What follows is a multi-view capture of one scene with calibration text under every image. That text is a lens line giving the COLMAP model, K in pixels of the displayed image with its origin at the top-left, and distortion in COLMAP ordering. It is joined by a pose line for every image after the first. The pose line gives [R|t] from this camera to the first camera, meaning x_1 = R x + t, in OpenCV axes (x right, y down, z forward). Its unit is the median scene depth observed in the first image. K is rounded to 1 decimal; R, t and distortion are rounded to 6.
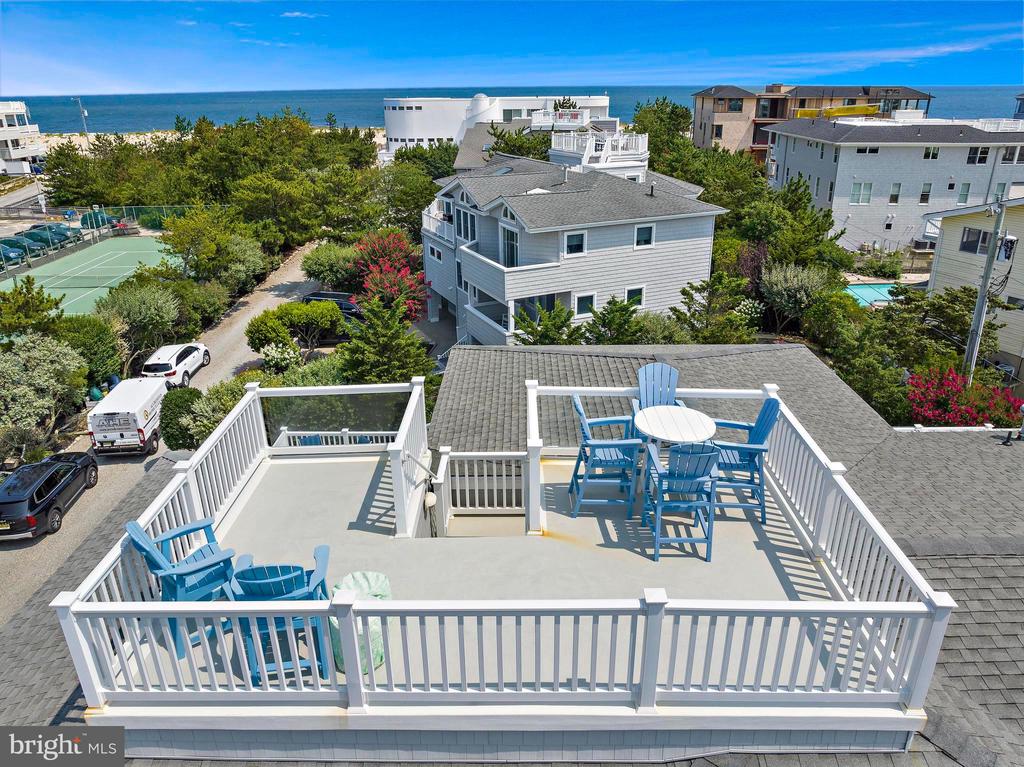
lens RADIAL K [[722.2, 0, 516.5], [0, 722.2, 378.5], [0, 0, 1]] dist [-0.035537, -0.001040]
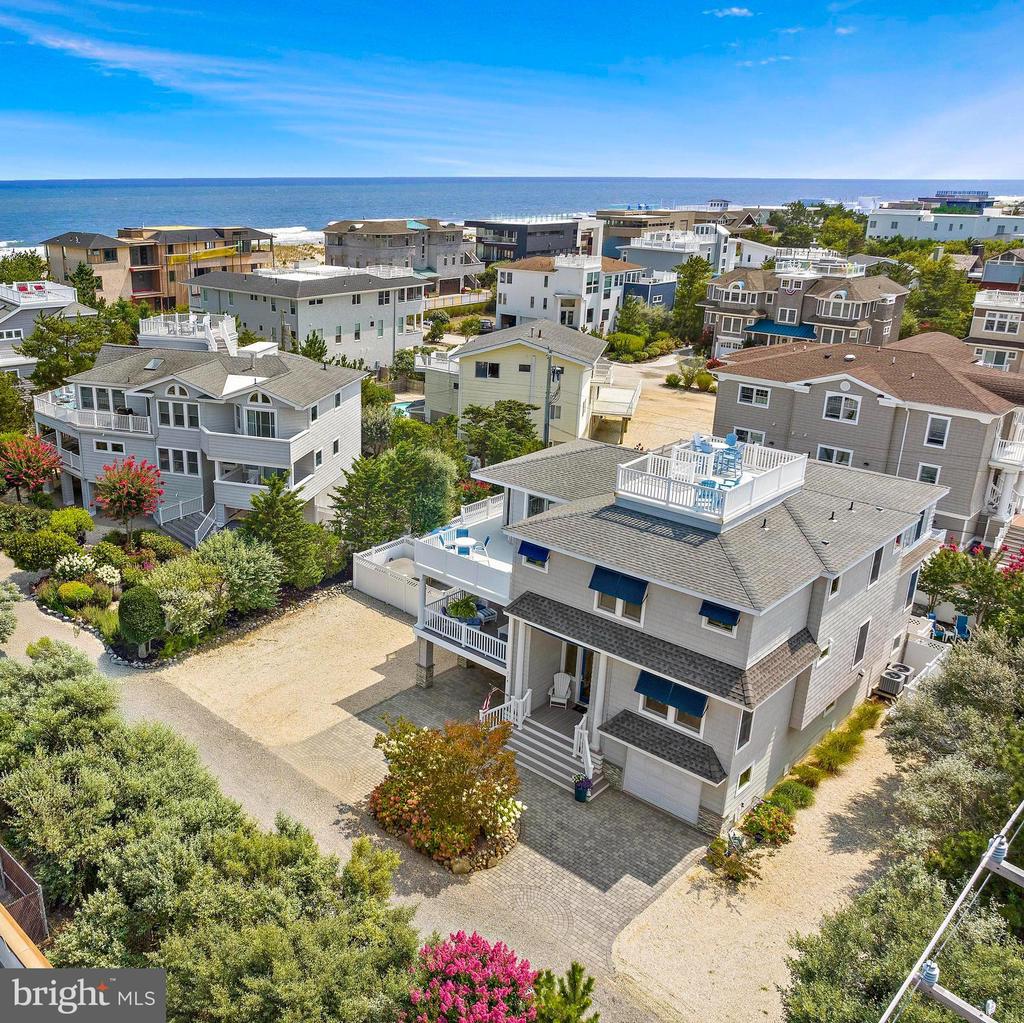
lens RADIAL K [[959.8, 0, 347.4], [0, 959.8, 507.5], [0, 0, 1]] dist [-0.010280, -0.067468]
pose [[0.725332, -0.220687, 0.652066, -0.585648], [0.257592, 0.965417, 0.040204, -0.041677], [-0.638388, 0.138806, 0.757095, -0.191330]]
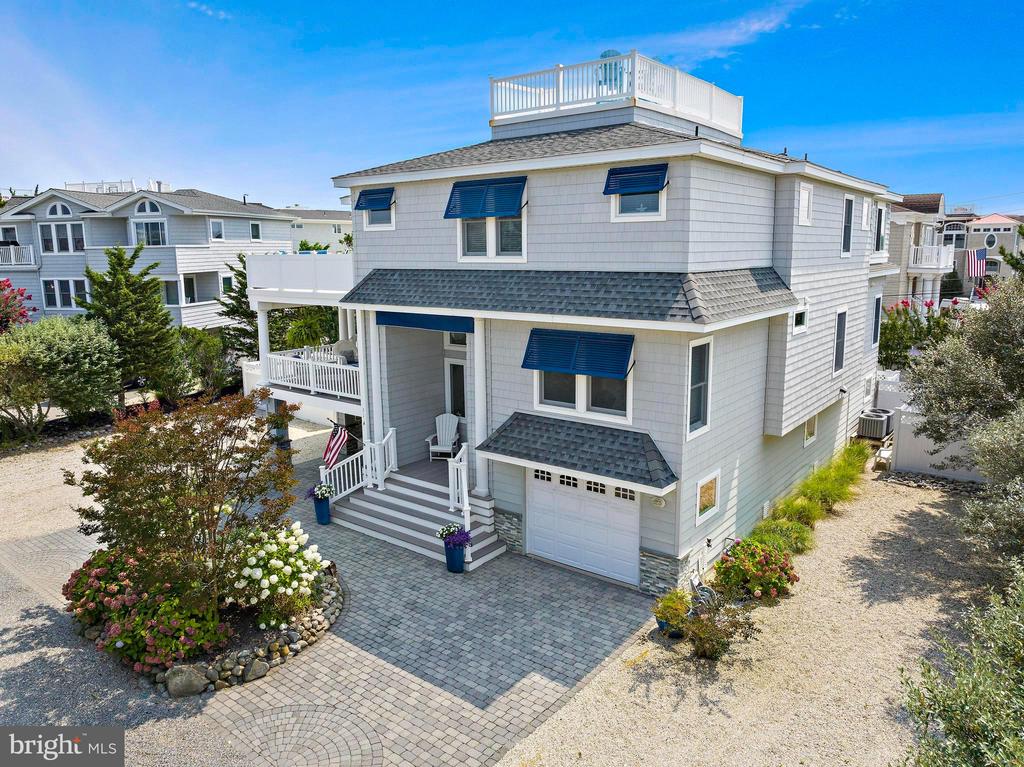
lens RADIAL K [[722.2, 0, 516.5], [0, 722.2, 378.5], [0, 0, 1]] dist [-0.035537, -0.001040]
pose [[0.603600, -0.138314, 0.785199, -0.322447], [0.304555, 0.950153, -0.066747, 0.152132], [-0.736827, 0.279425, 0.615636, -0.013180]]
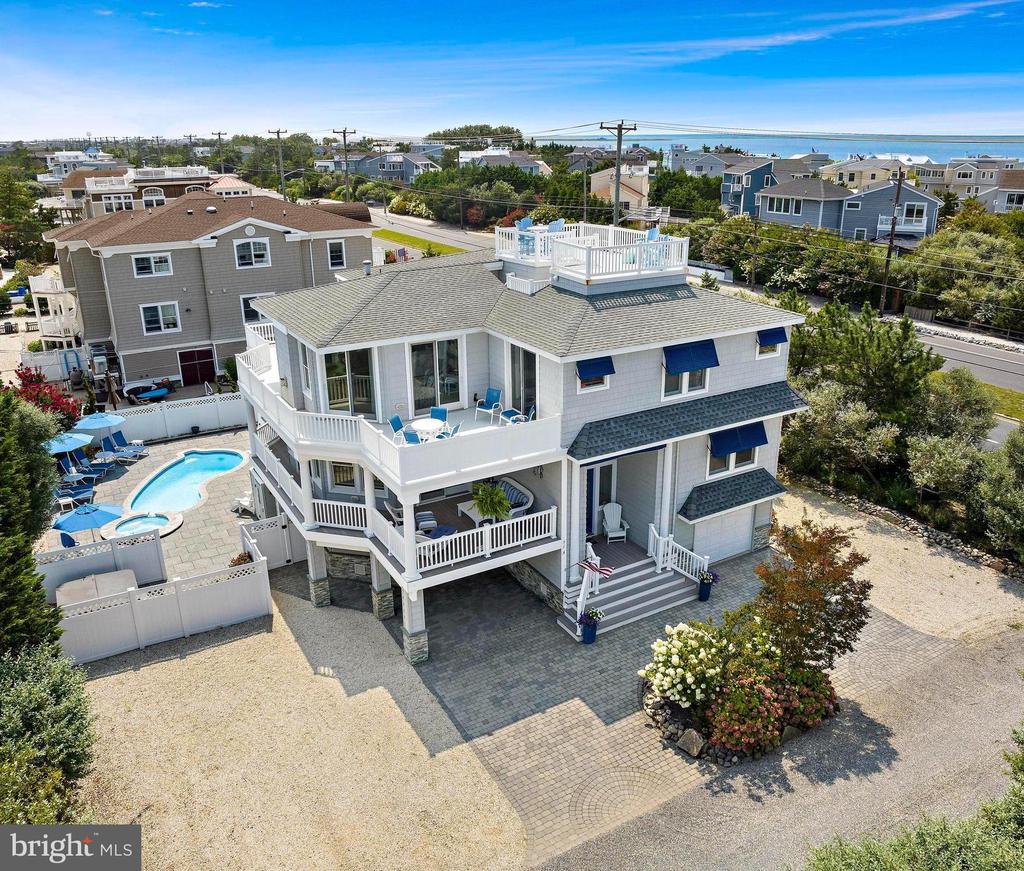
lens RADIAL K [[817.1, 0, 535.0], [0, 817.1, 432.2], [0, 0, 1]] dist [0.001389, -0.093442]
pose [[-0.530355, -0.280730, 0.799947, -0.429513], [0.327385, 0.802568, 0.498702, -0.149220], [-0.782012, 0.526379, -0.333739, 0.378149]]
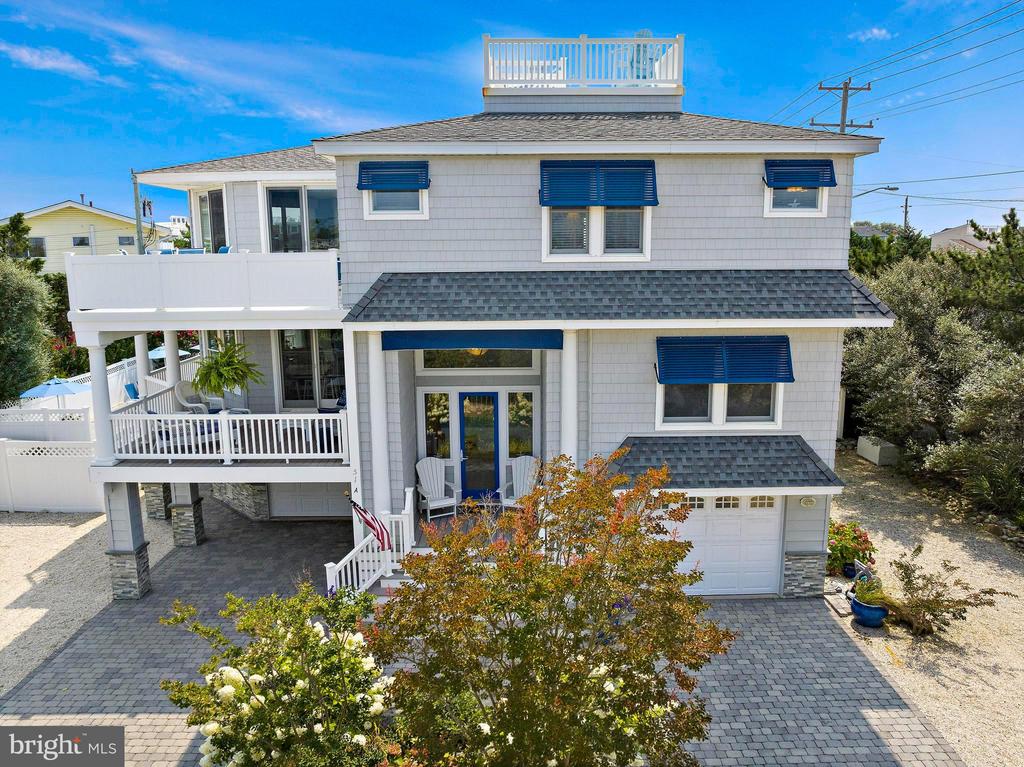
lens RADIAL K [[722.2, 0, 516.5], [0, 722.2, 378.5], [0, 0, 1]] dist [-0.035537, -0.001040]
pose [[-0.024818, -0.167307, 0.985592, -0.335232], [0.384006, 0.908664, 0.163918, 0.075118], [-0.922997, 0.382541, 0.041695, 0.179317]]
